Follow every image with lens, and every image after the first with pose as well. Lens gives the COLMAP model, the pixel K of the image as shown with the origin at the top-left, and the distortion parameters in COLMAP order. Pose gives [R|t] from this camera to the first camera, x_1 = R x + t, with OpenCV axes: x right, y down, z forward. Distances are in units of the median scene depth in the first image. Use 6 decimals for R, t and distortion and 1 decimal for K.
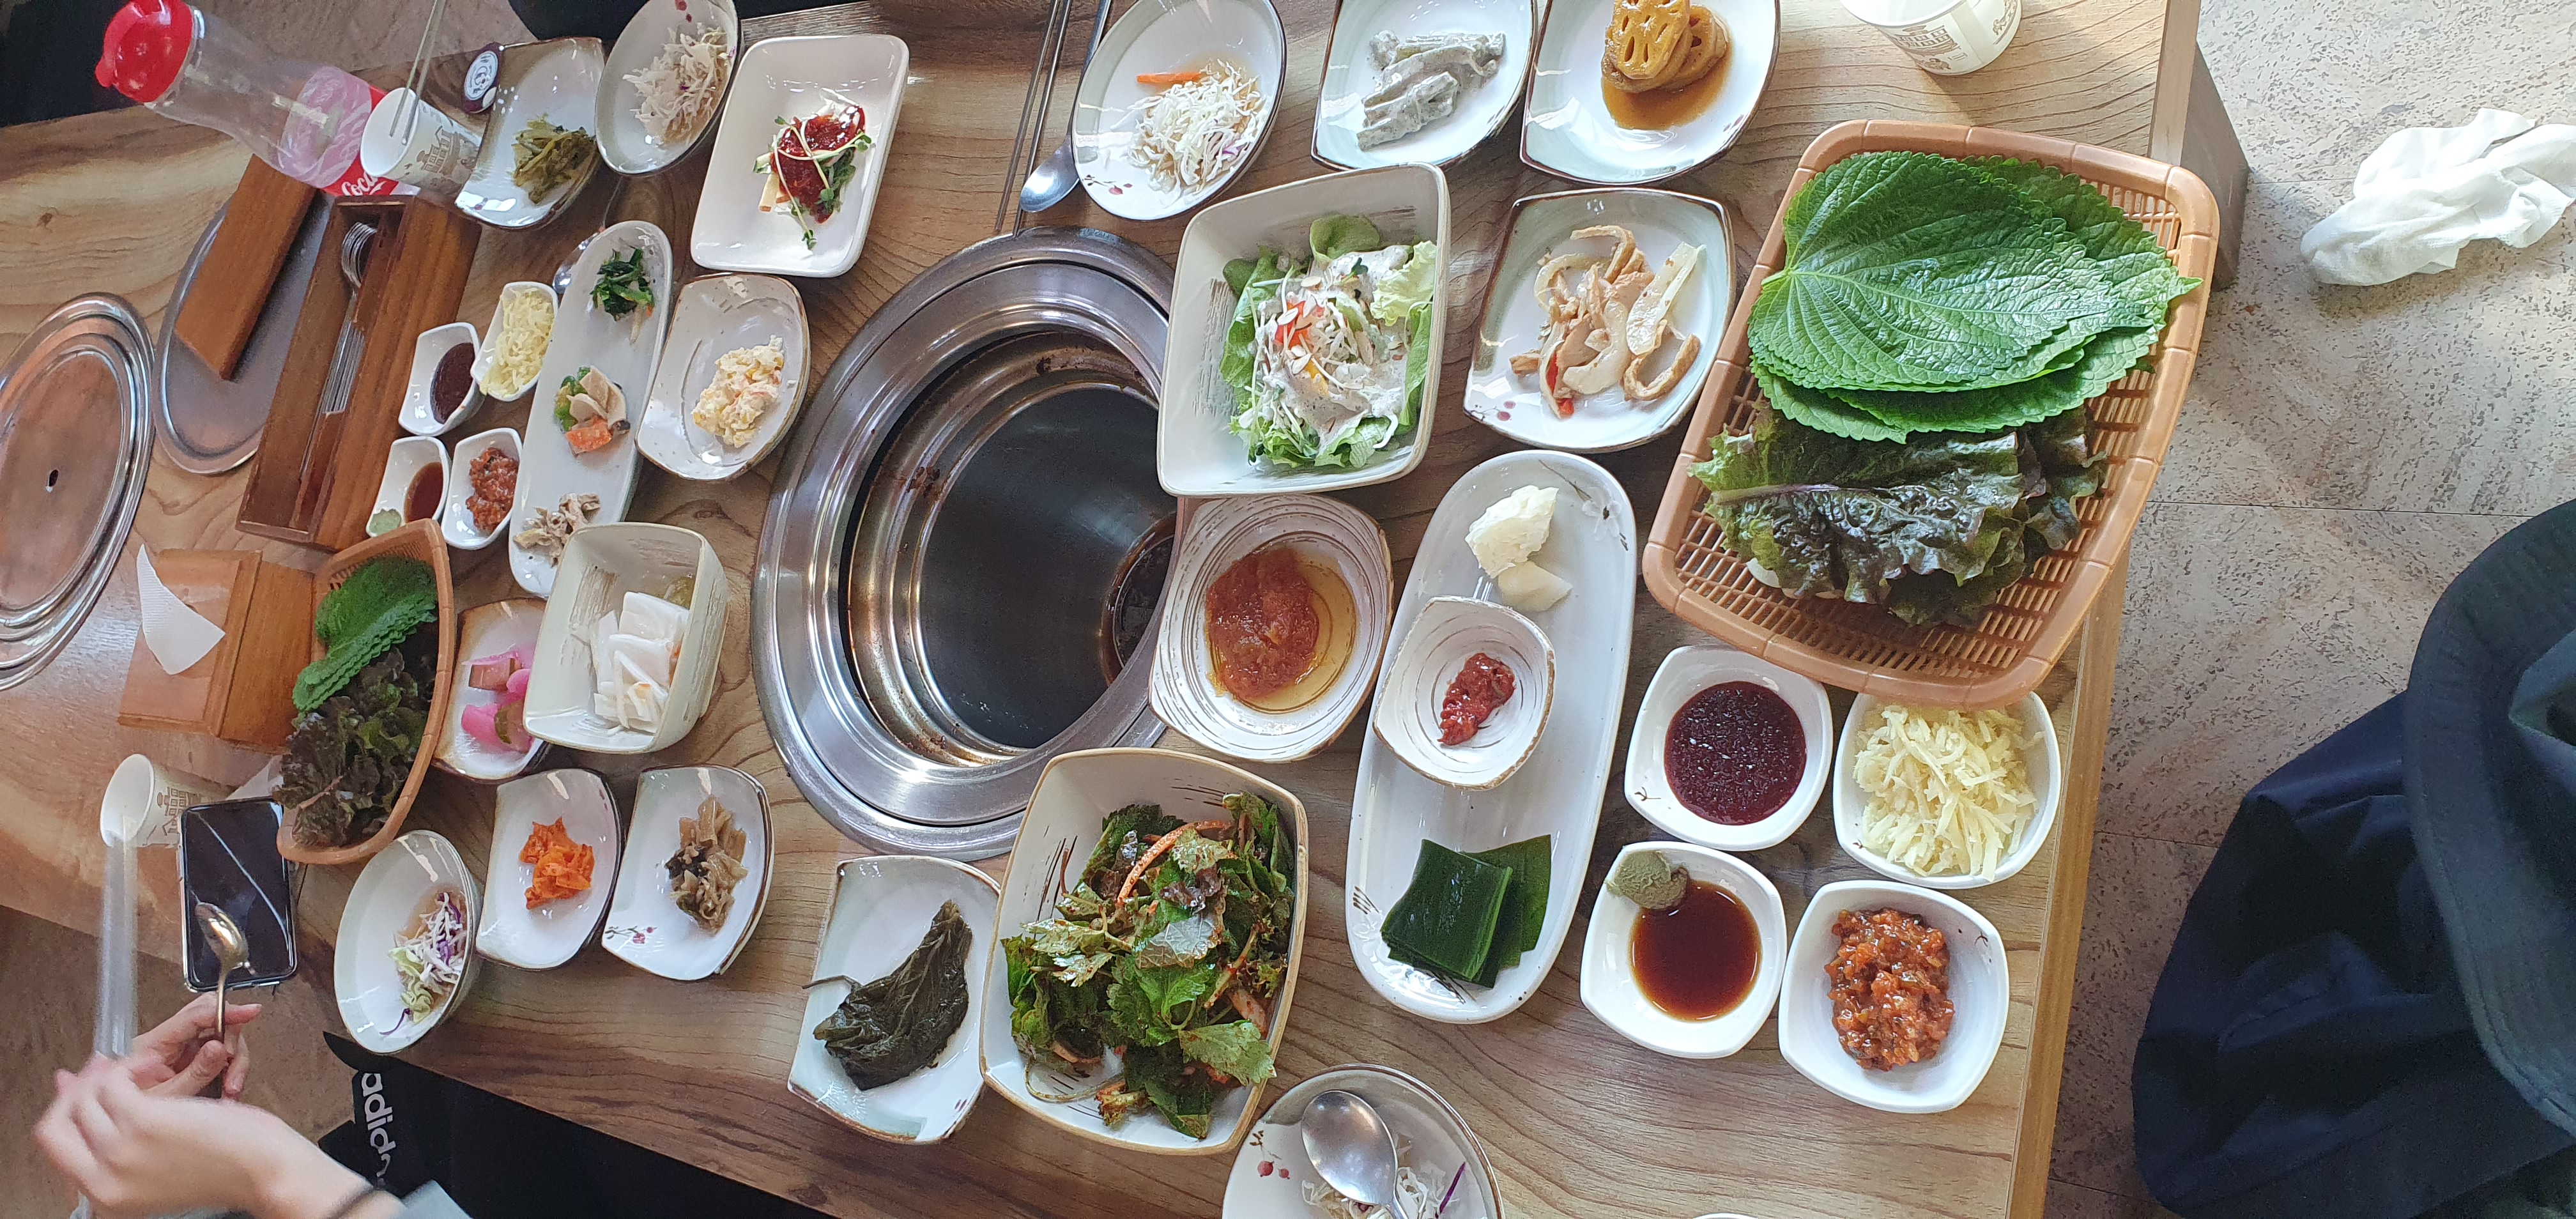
lens RADIAL K [[2078.4, 0, 1230.5], [0, 2078.4, 594.7], [0, 0, 1]] dist [0.304869, -1.092918]
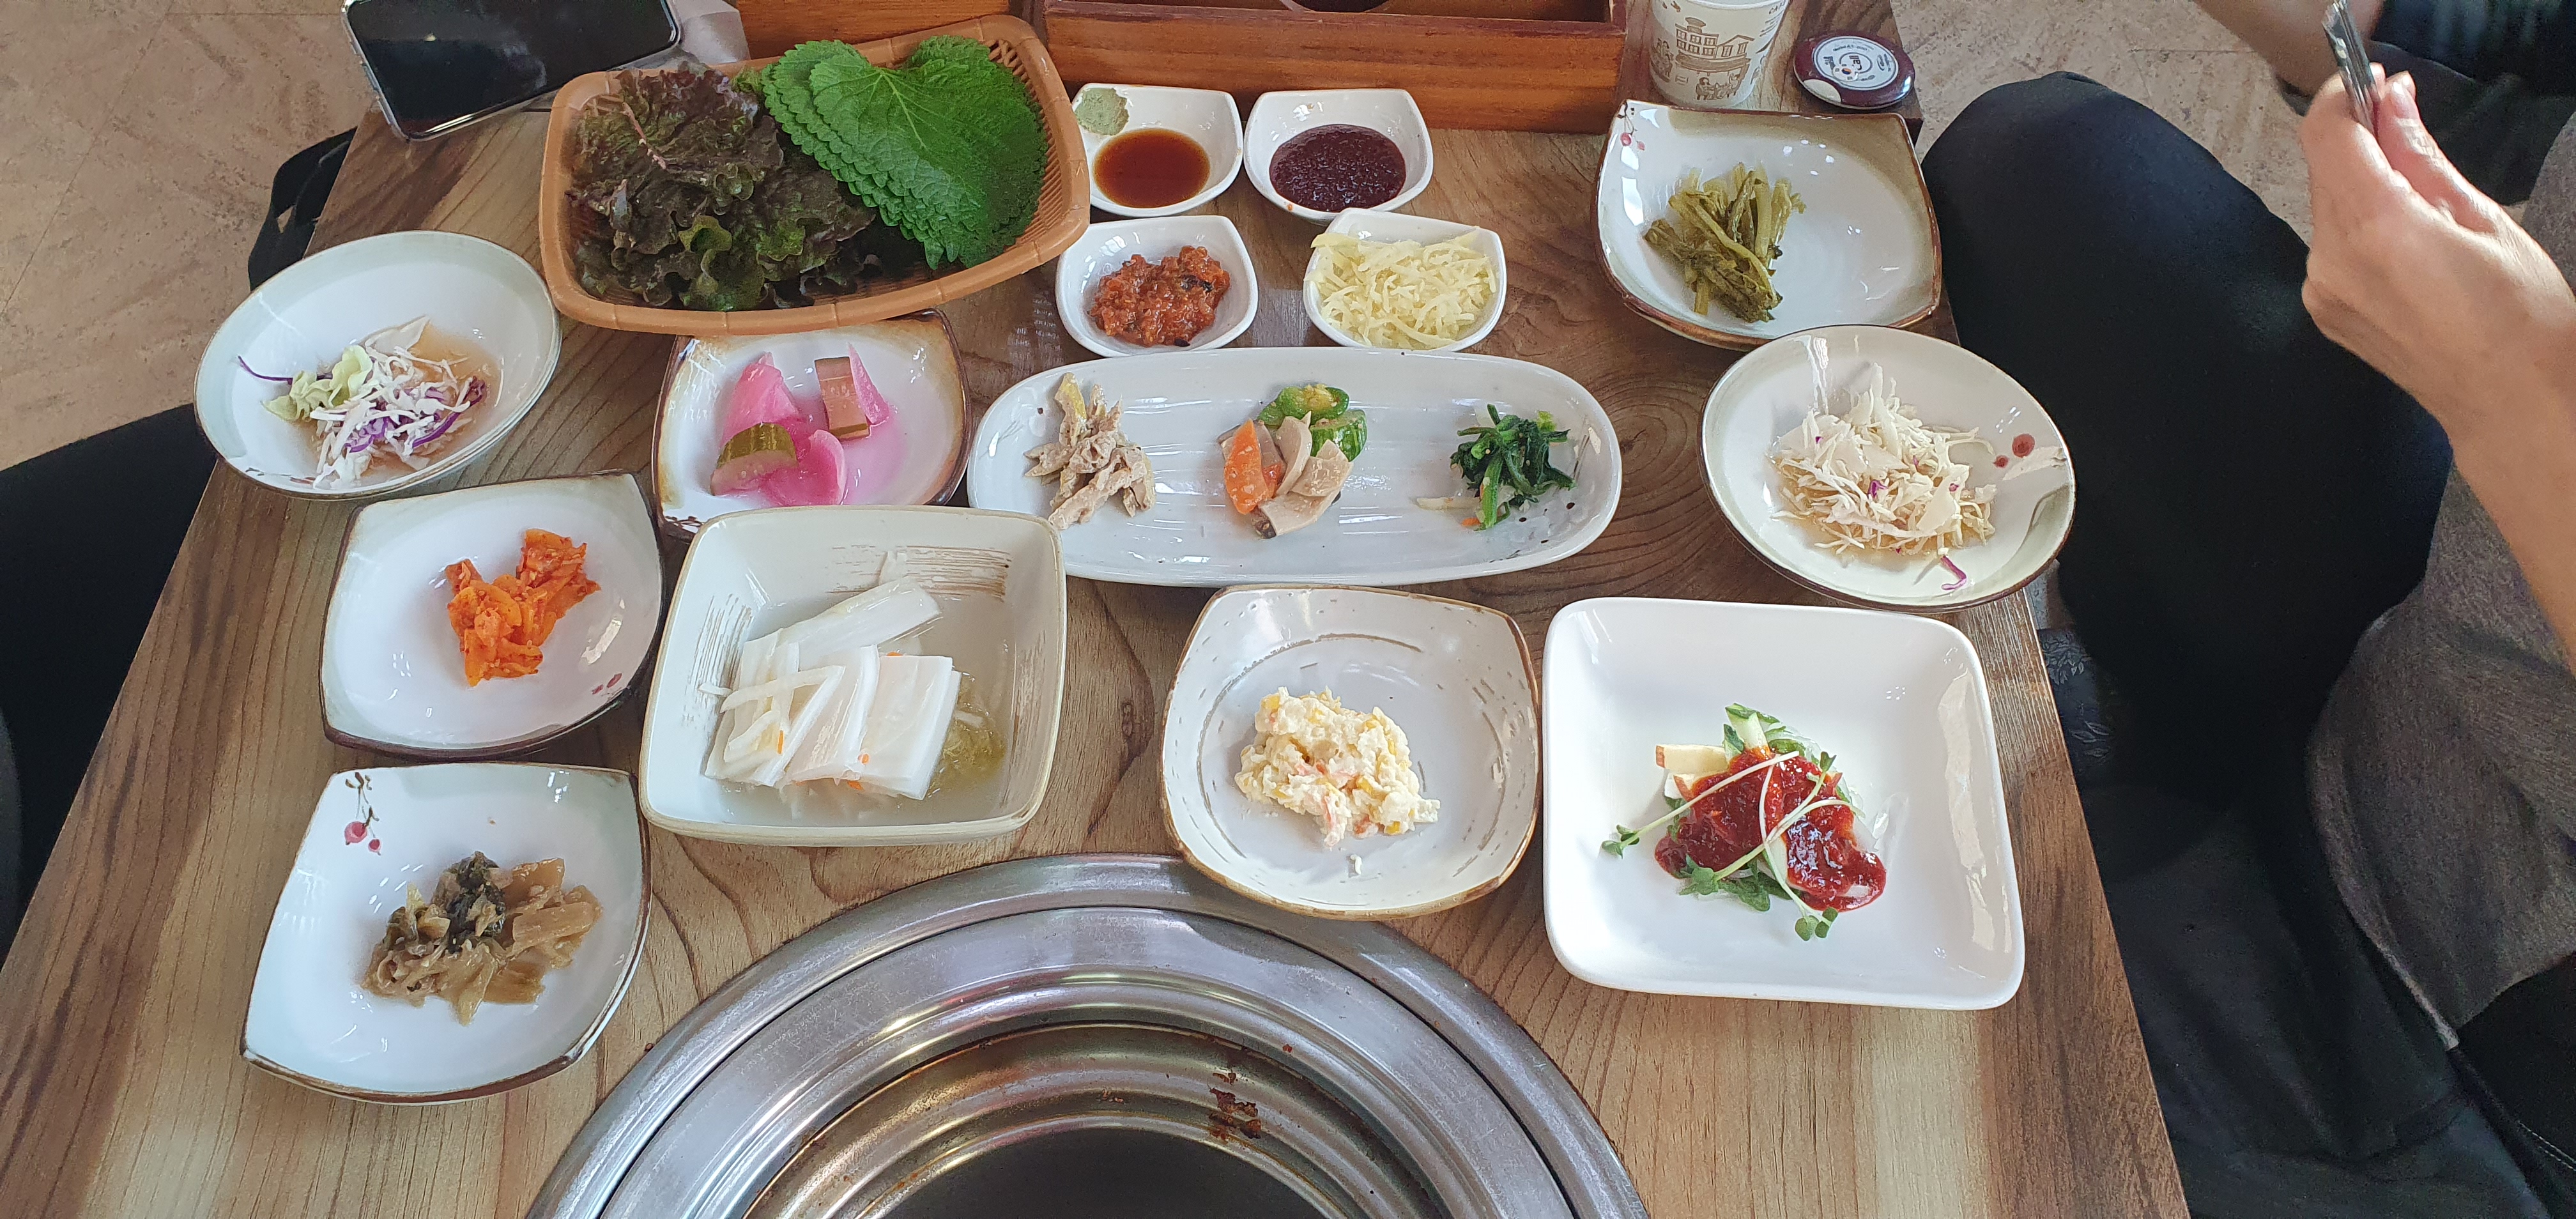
lens RADIAL K [[2078.4, 0, 1230.5], [0, 2078.4, 594.7], [0, 0, 1]] dist [0.304869, -1.092918]
pose [[0.185701, 0.982296, -0.024698, -0.336871], [-0.968896, 0.187237, 0.161814, -0.213258], [0.163574, -0.006120, 0.986512, 0.544280]]
